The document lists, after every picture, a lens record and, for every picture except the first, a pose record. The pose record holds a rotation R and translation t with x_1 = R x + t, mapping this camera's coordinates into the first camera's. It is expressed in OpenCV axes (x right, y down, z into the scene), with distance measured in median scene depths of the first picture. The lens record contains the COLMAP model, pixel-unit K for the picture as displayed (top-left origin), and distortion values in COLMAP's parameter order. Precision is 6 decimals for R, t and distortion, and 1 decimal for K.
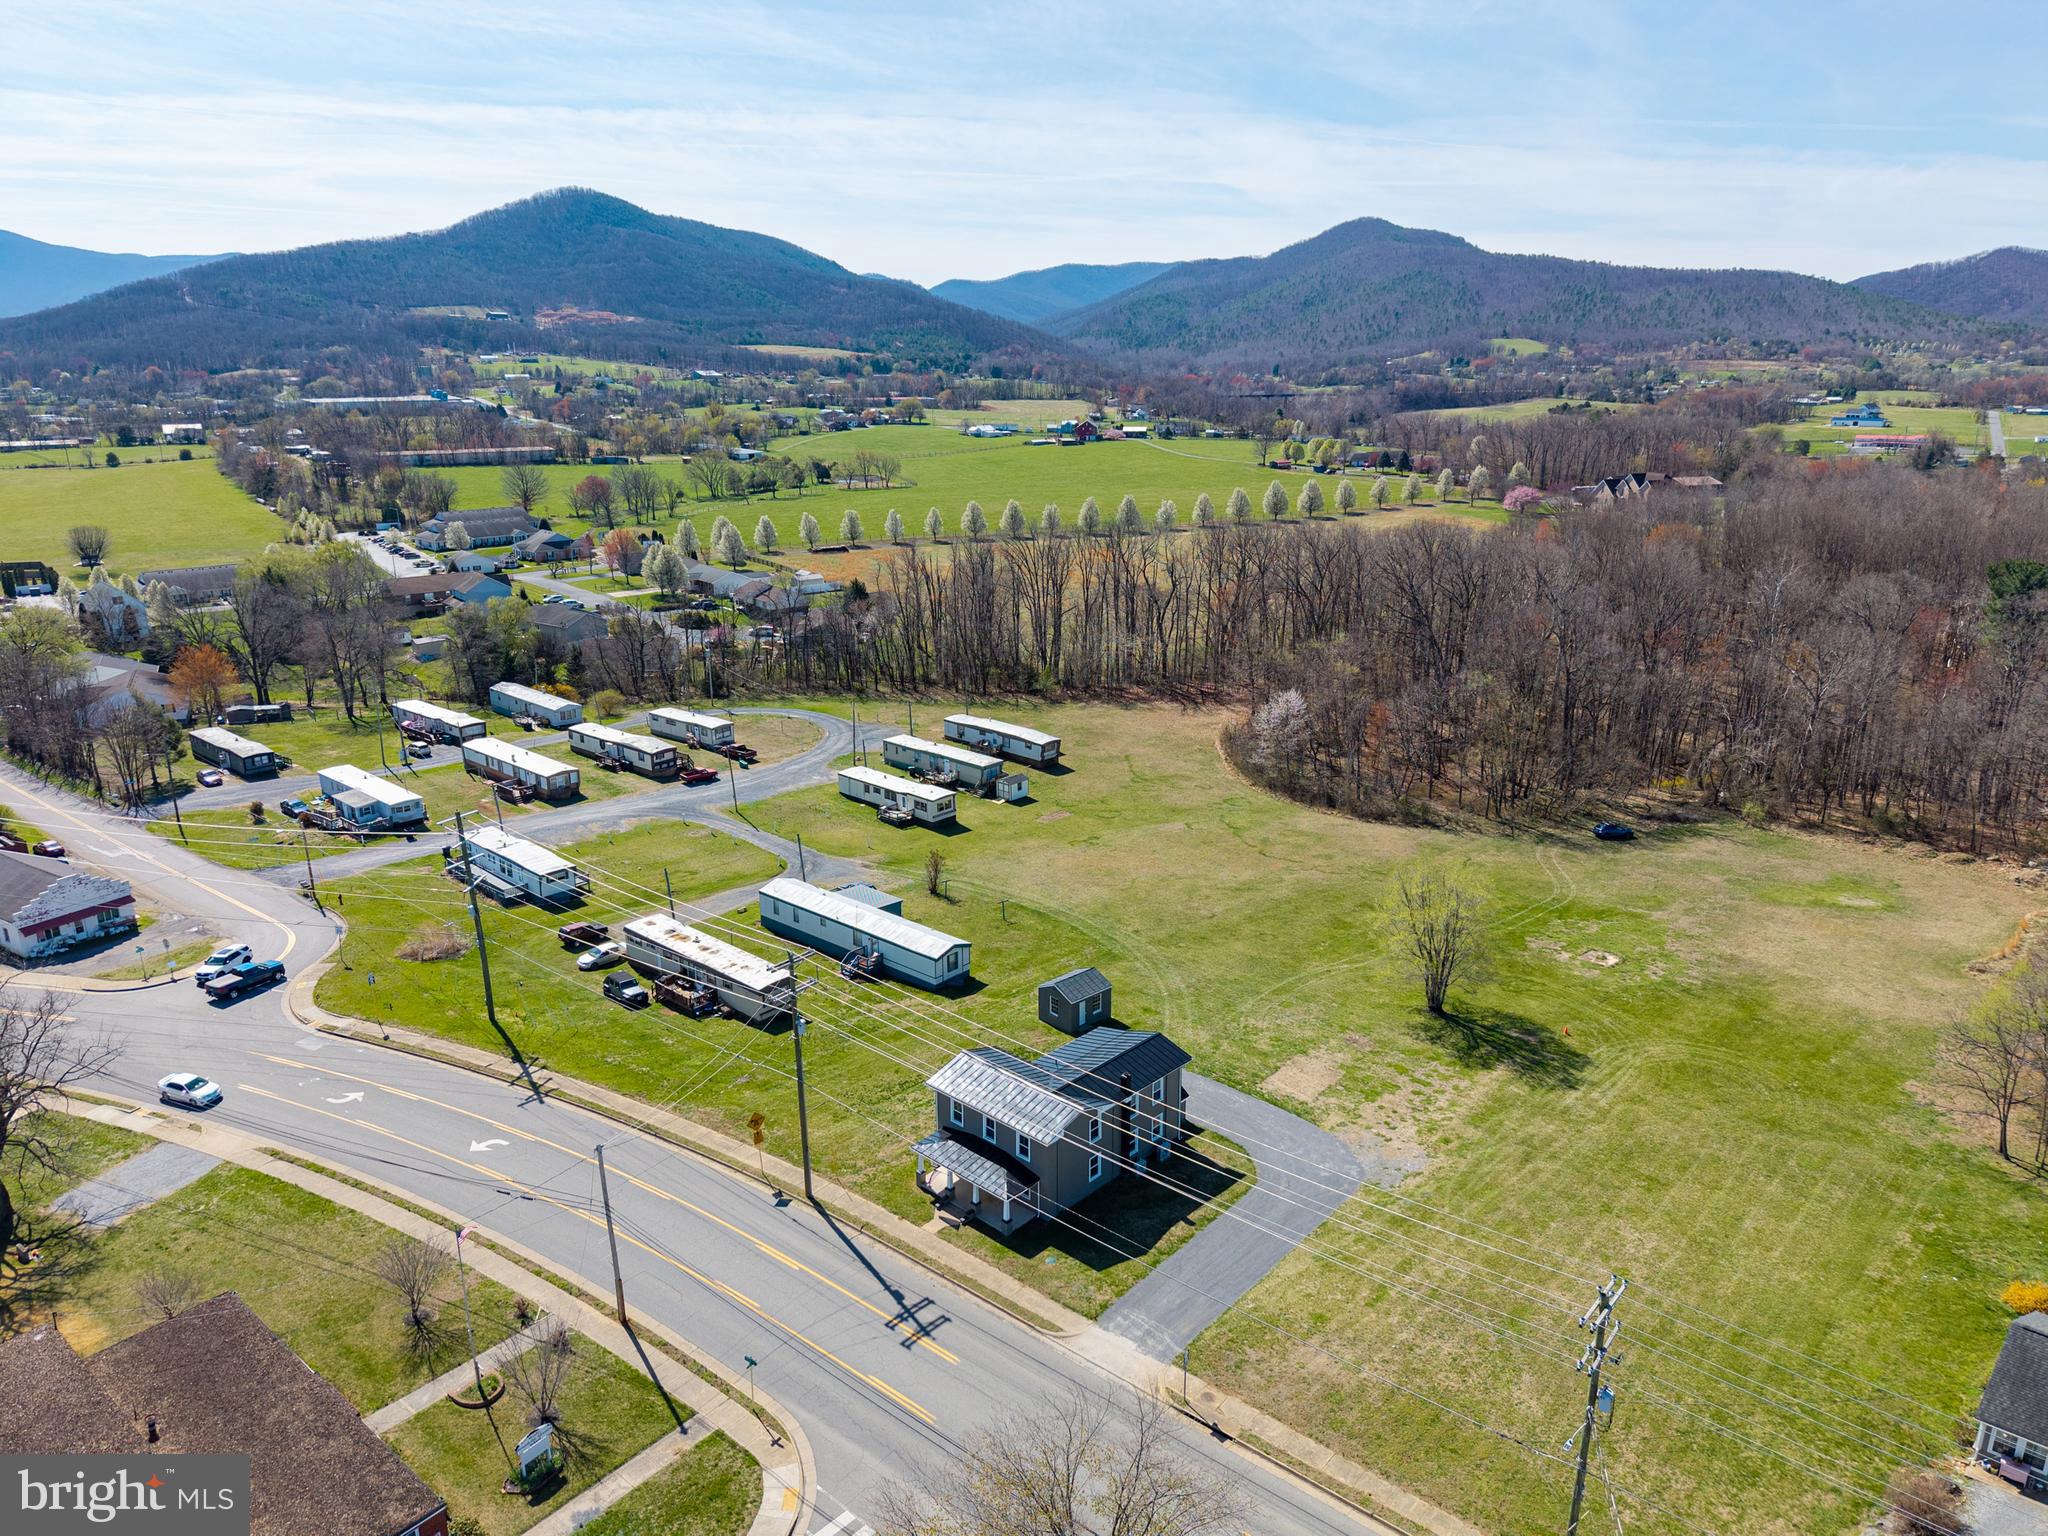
lens RADIAL K [[1369.2, 0, 1032.9], [0, 1369.2, 755.4], [0, 0, 1]] dist [0.043082, -0.056412]
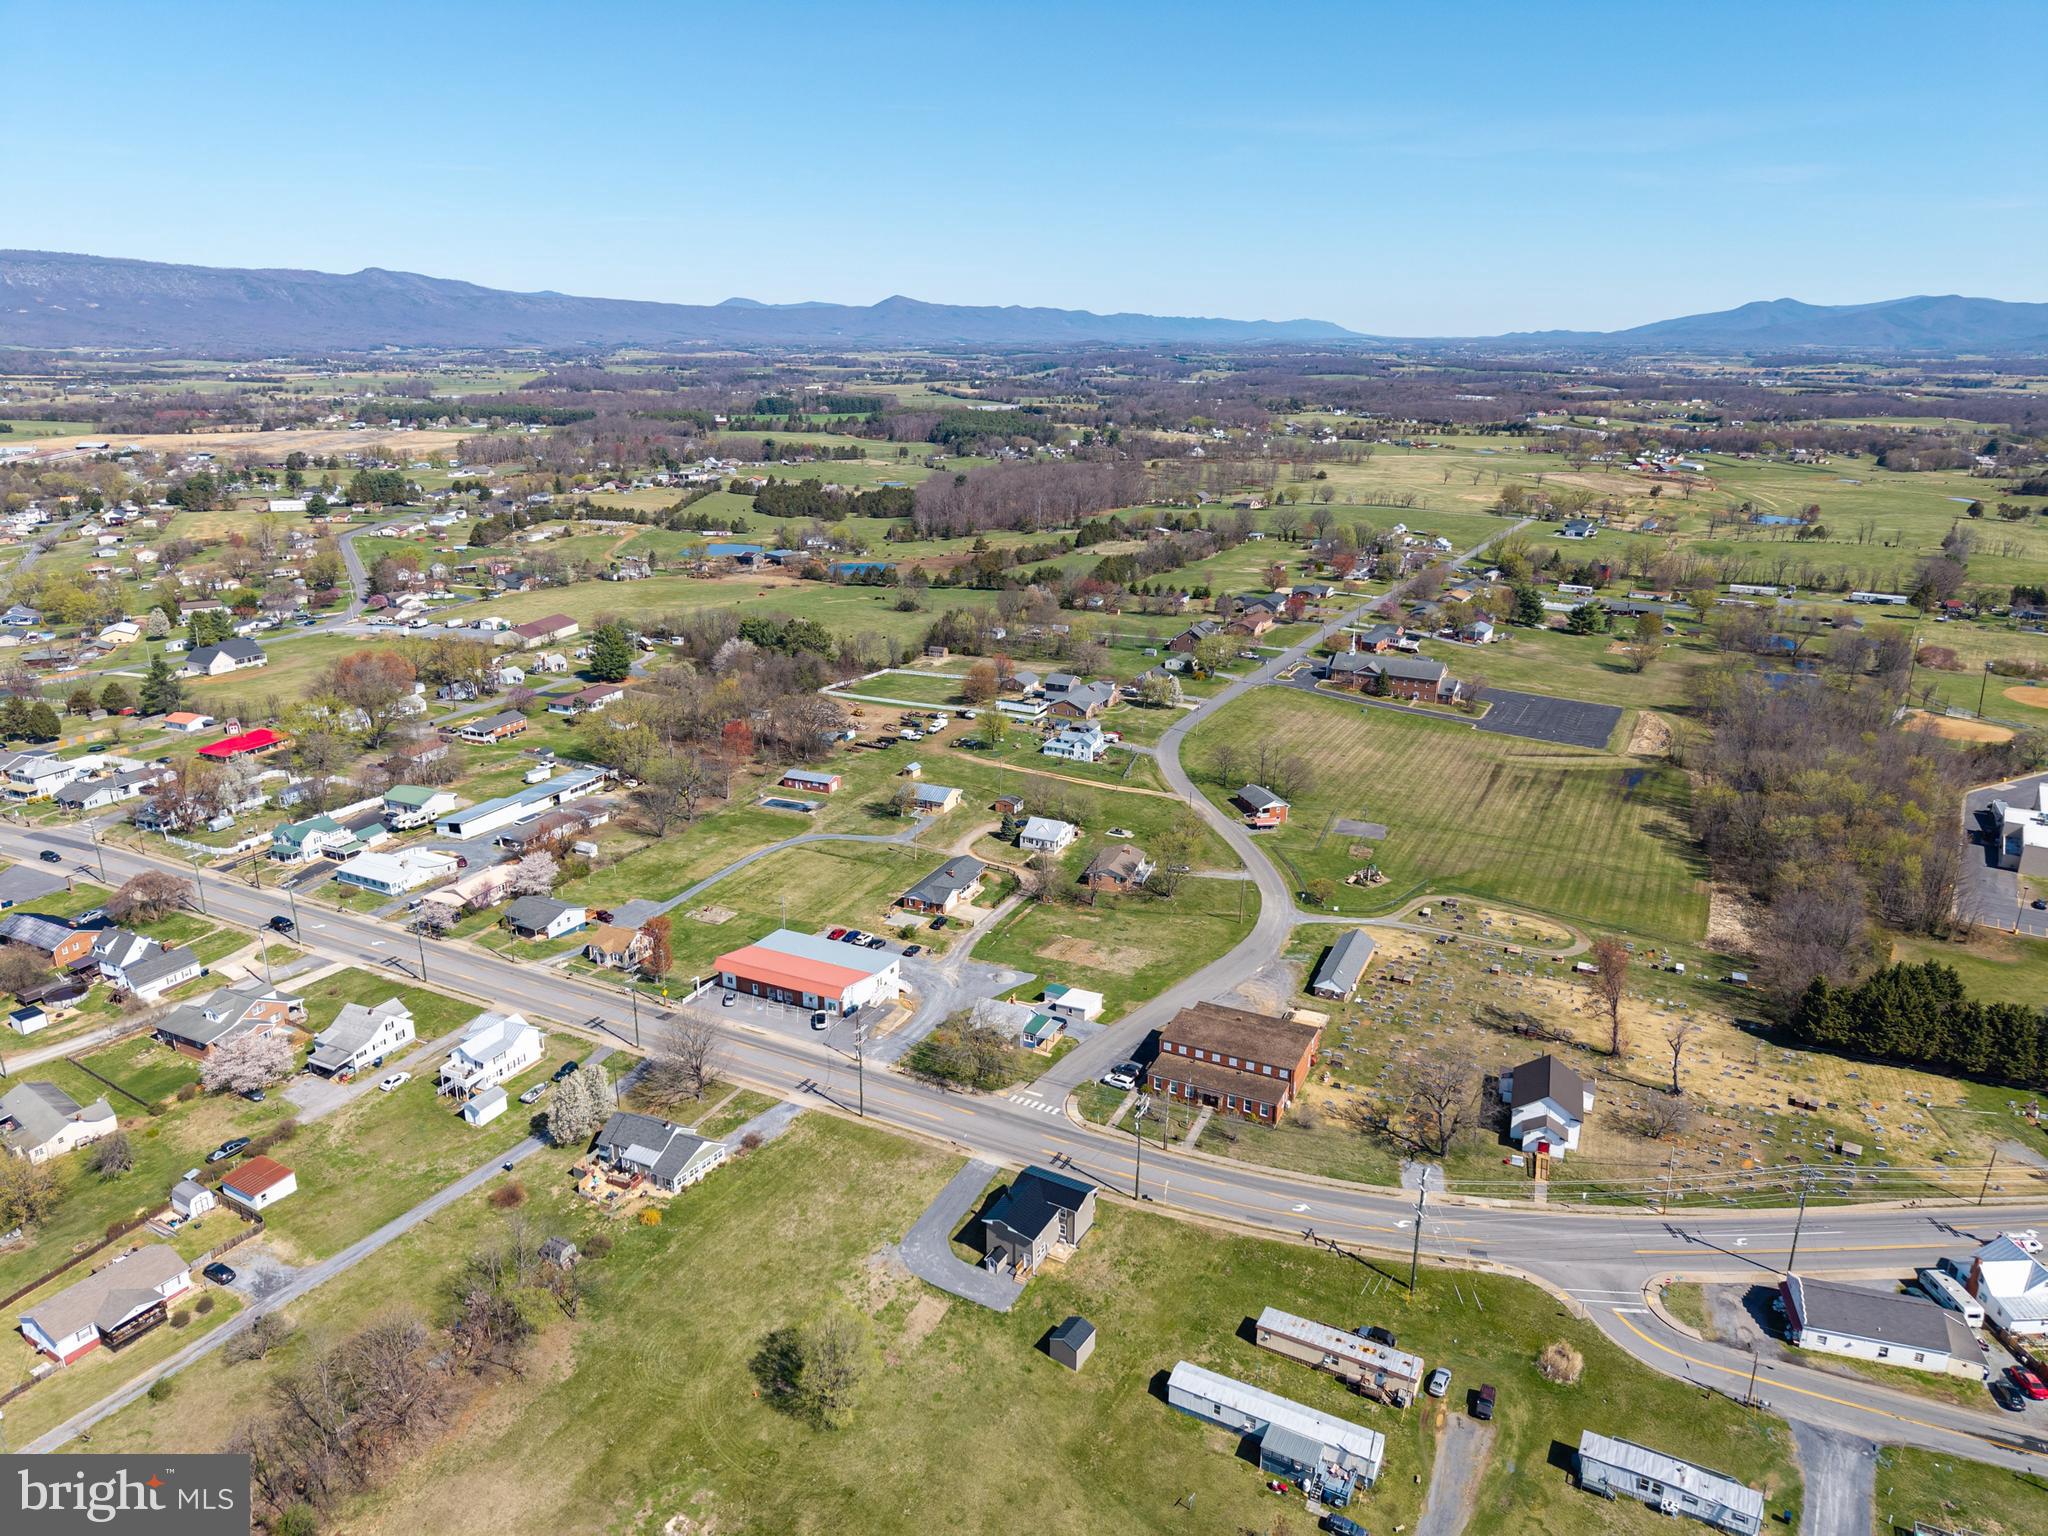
lens RADIAL K [[1369.2, 0, 1032.9], [0, 1369.2, 755.4], [0, 0, 1]] dist [0.043082, -0.056412]
pose [[-0.966399, 0.071330, -0.246951, 0.347391], [-0.077526, 0.835104, 0.544601, -1.026336], [0.245076, 0.545447, -0.801514, 1.588041]]
